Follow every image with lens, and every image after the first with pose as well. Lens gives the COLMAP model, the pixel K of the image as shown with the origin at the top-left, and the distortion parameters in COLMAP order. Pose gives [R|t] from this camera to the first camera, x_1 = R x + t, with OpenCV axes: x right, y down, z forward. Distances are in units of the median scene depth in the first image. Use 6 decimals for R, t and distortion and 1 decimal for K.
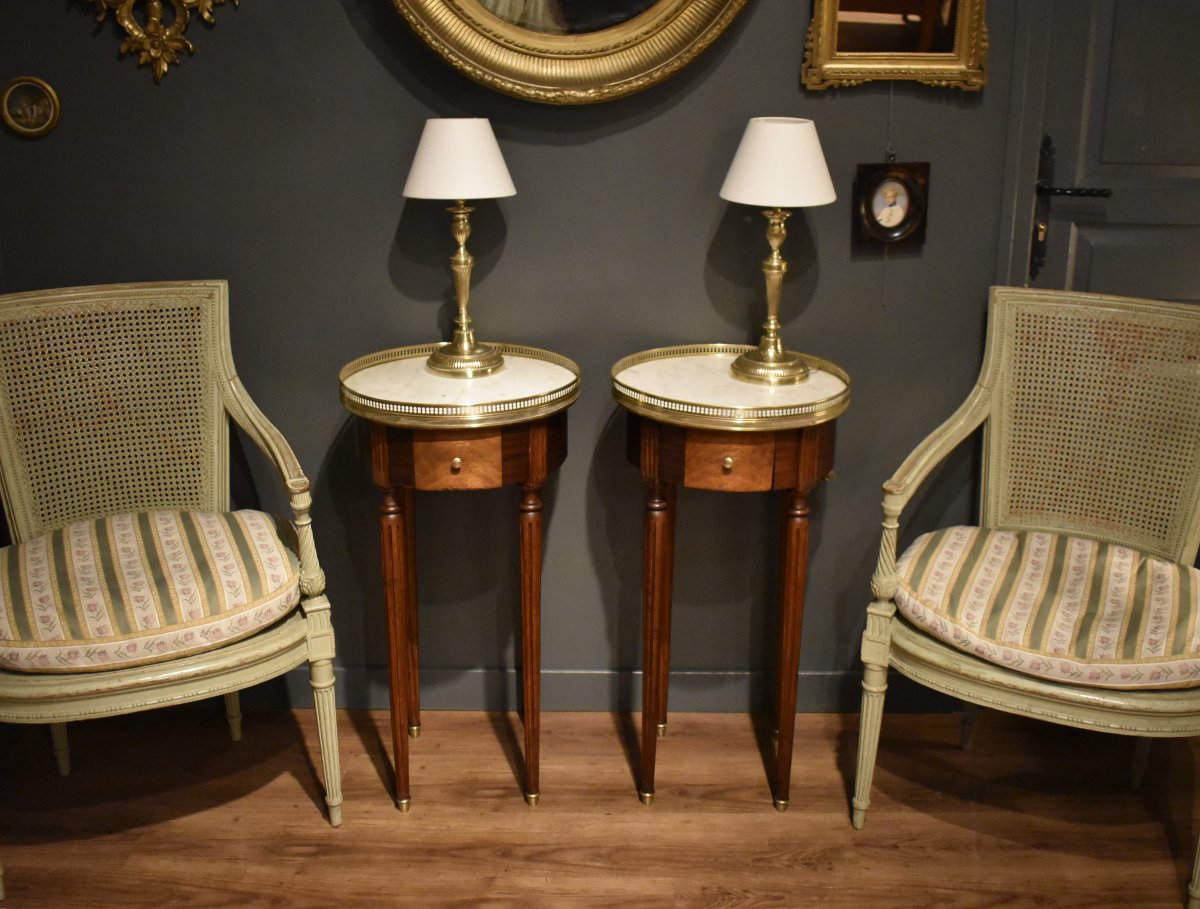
lens RADIAL K [[1191.9, 0, 608.9], [0, 1191.9, 454.5], [0, 0, 1]] dist [-0.088424, 0.000000]
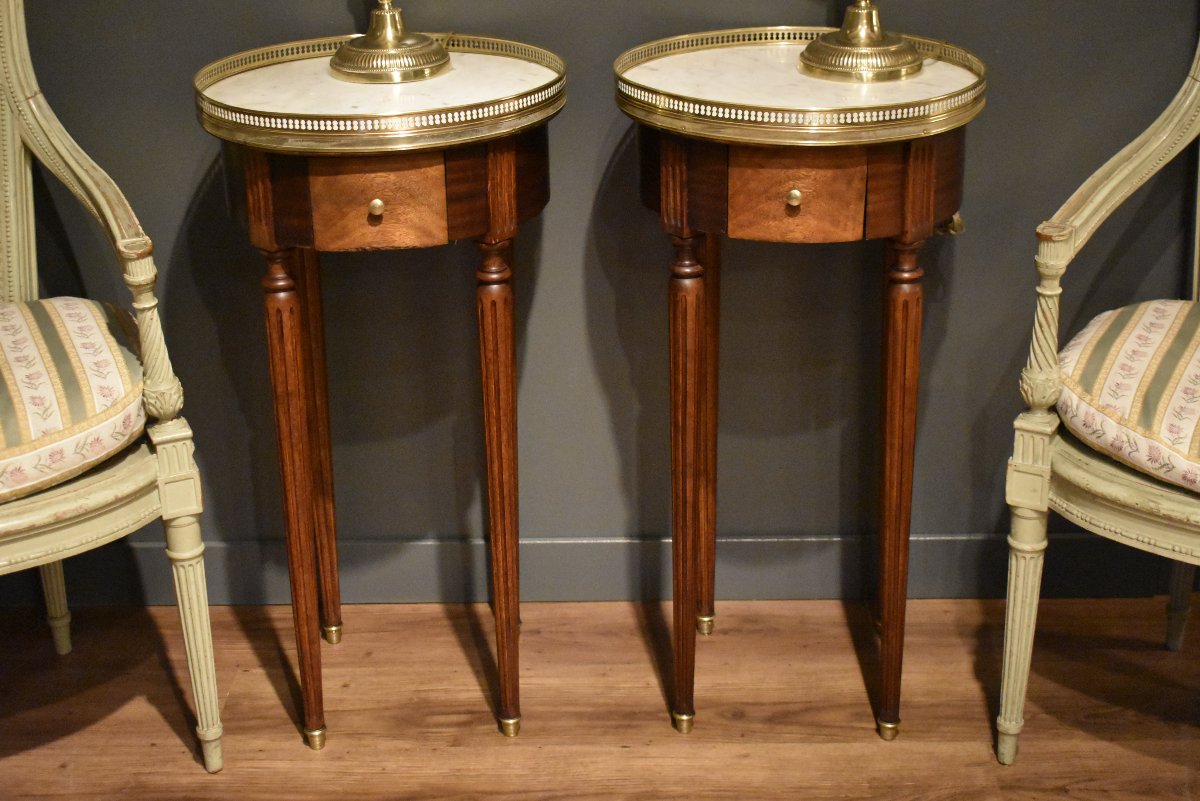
lens RADIAL K [[1794.5, 0, 602.2], [0, 1794.5, 408.6], [0, 0, 1]] dist [-0.027375, 0.000000]
pose [[0.999462, -0.019542, -0.026333, 0.017451], [0.021459, 0.996982, 0.074608, 0.042592], [0.024795, -0.075133, 0.996865, 0.015639]]
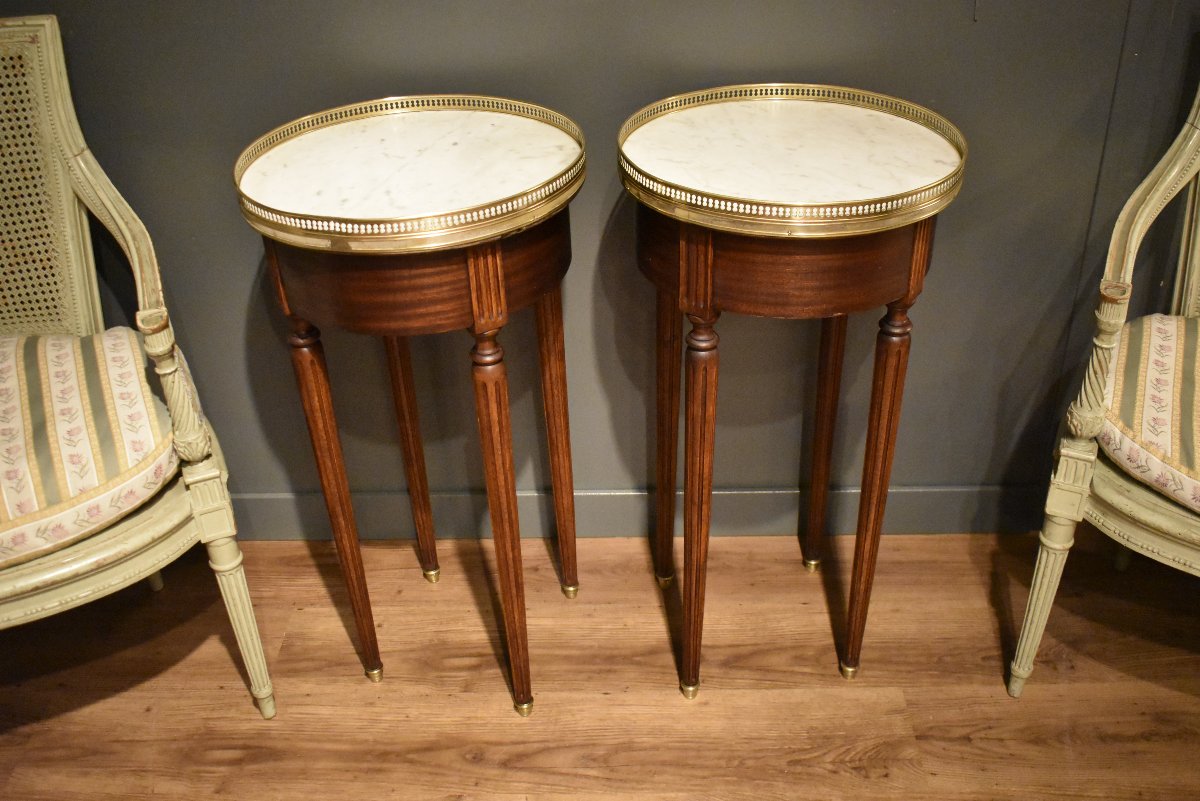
lens RADIAL K [[1139.2, 0, 600.6], [0, 1139.2, 399.6], [0, 0, 1]] dist [-0.075052, 0.000000]
pose [[0.999352, -0.020492, -0.029589, 0.023498], [0.026807, 0.972347, 0.231997, -0.071057], [0.024017, -0.232640, 0.972266, 0.311994]]
